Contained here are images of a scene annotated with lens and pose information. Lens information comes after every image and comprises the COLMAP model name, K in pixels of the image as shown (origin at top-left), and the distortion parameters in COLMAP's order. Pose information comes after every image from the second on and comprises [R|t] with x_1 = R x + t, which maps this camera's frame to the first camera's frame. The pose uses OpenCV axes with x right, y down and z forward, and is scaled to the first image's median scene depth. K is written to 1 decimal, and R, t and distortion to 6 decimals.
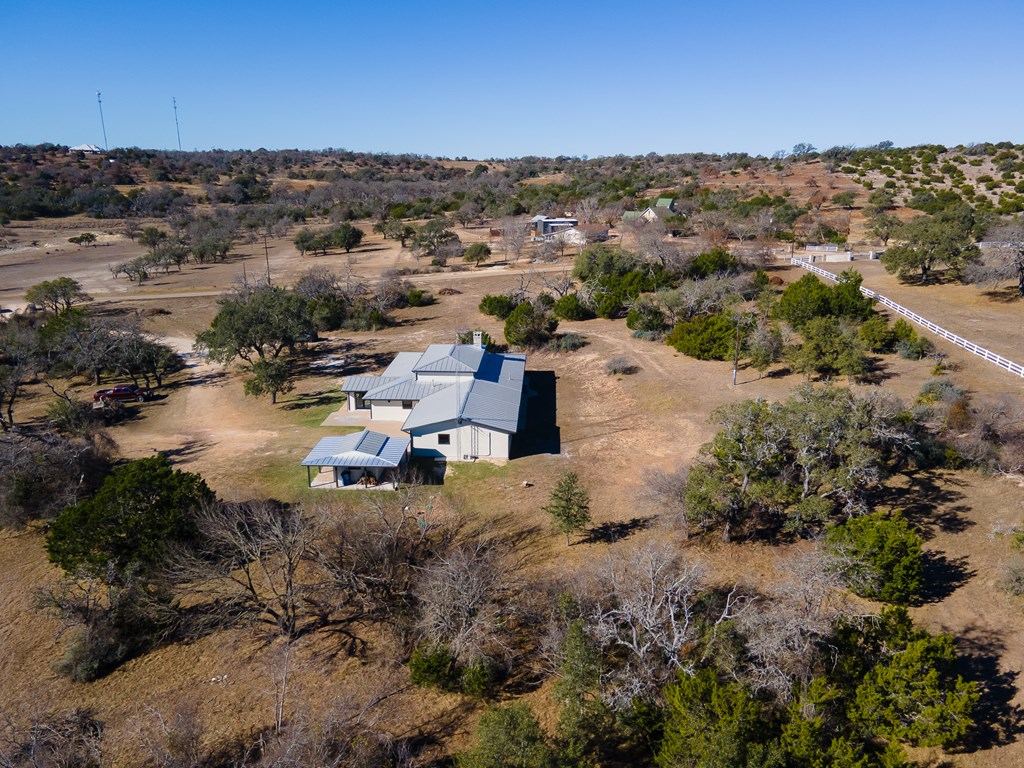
lens RADIAL K [[742.7, 0, 526.7], [0, 742.7, 383.5], [0, 0, 1]] dist [0.040197, 0.001676]
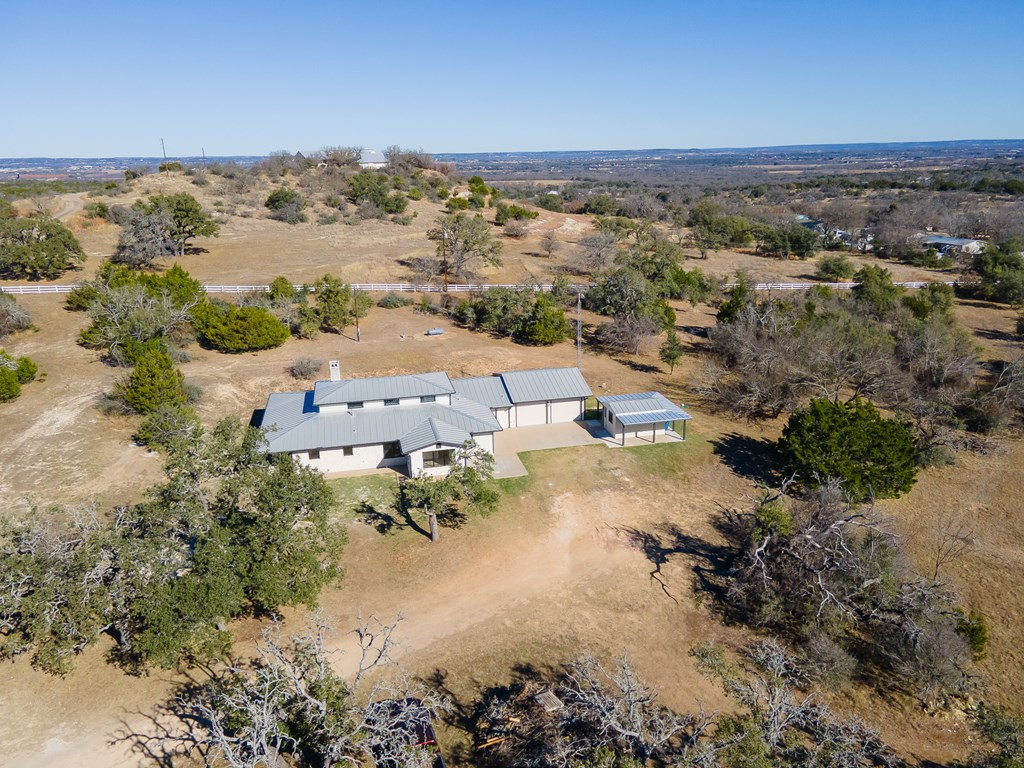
lens RADIAL K [[768.9, 0, 512.0], [0, 768.9, 384.0], [0, 0, 1]] dist [0.018379, 0.008553]
pose [[-0.247918, -0.280243, 0.927362, -0.856954], [0.288495, 0.892460, 0.346821, -0.271837], [-0.924828, 0.353523, -0.140408, 0.932855]]
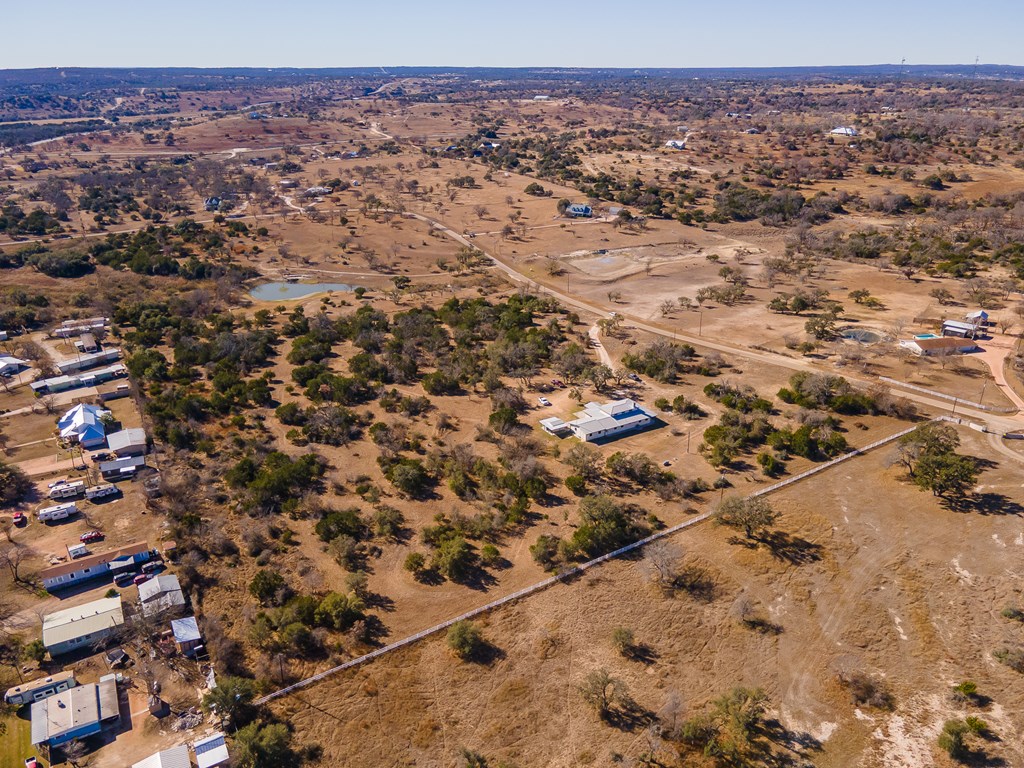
lens RADIAL K [[770.5, 0, 528.9], [0, 770.5, 384.4], [0, 0, 1]] dist [-0.001959, 0.006022]
pose [[0.550677, 0.316204, -0.772509, 1.927274], [-0.232809, 0.946929, 0.221642, -0.676466], [0.801595, 0.057793, 0.595068, -1.056437]]
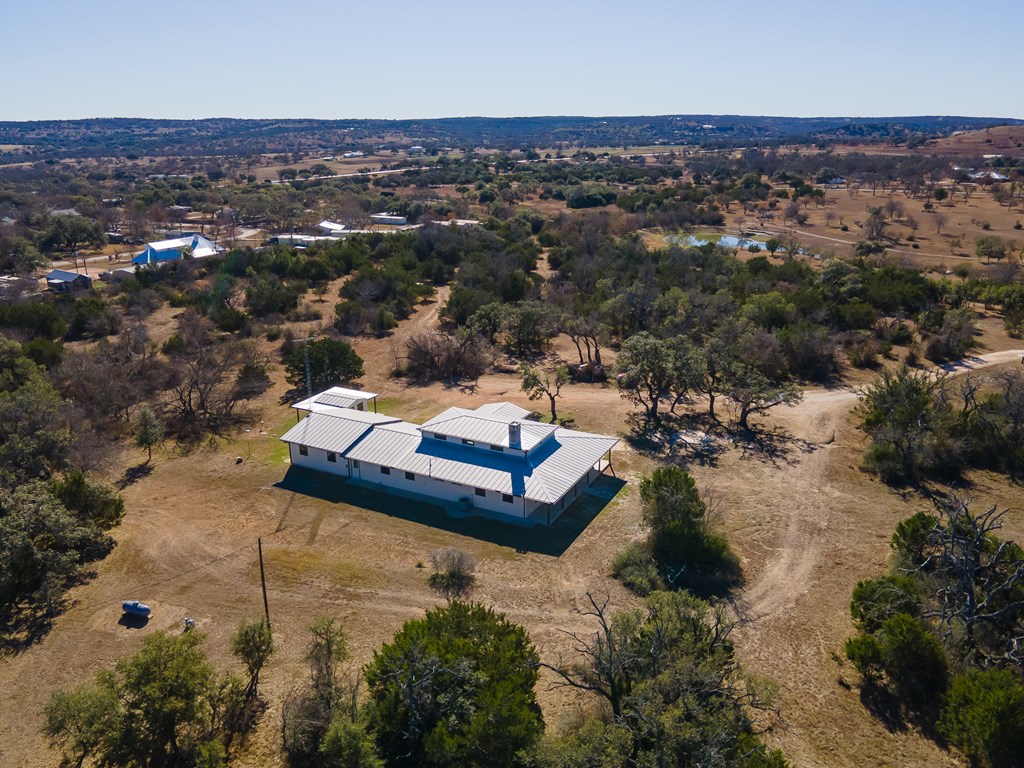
lens RADIAL K [[800.3, 0, 512.0], [0, 800.3, 384.0], [0, 0, 1]] dist [-0.016197, 0.006022]
pose [[-0.421854, 0.276897, -0.863347, 0.633021], [-0.258522, 0.875959, 0.407263, -0.436041], [0.869026, 0.394999, -0.297943, 1.203392]]
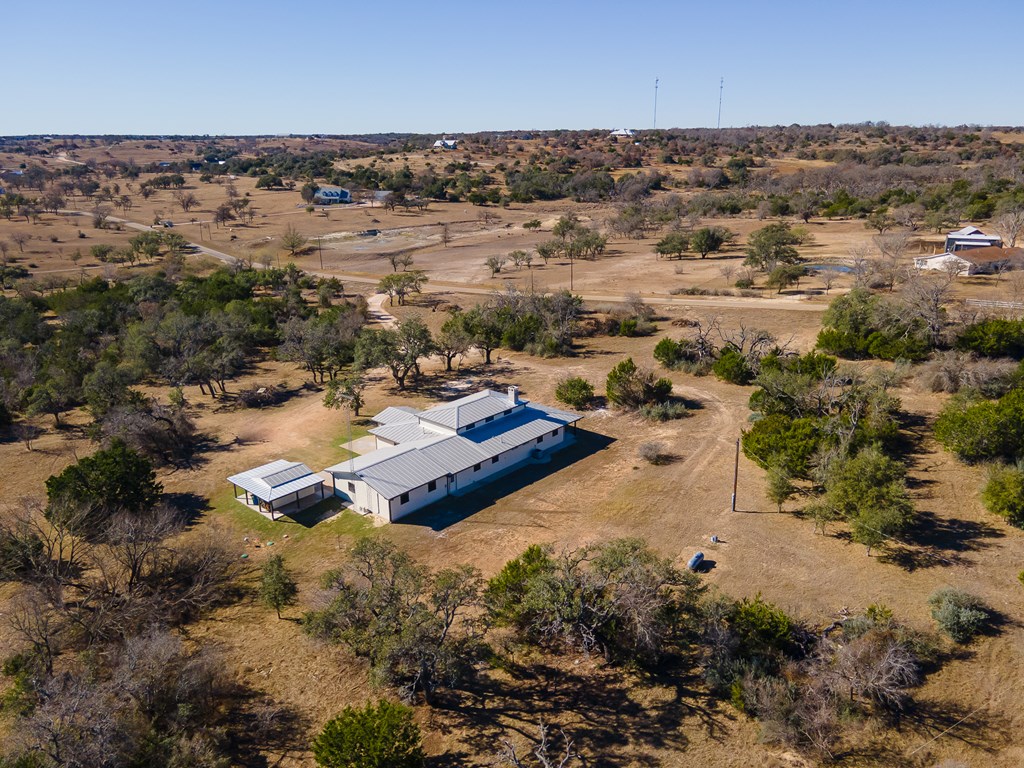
lens RADIAL K [[770.5, 0, 528.9], [0, 770.5, 384.4], [0, 0, 1]] dist [-0.001959, 0.006022]
pose [[0.775755, 0.183636, -0.603724, 0.561867], [-0.165755, 0.982424, 0.085838, -0.161455], [0.608876, 0.033481, 0.792559, 0.189174]]
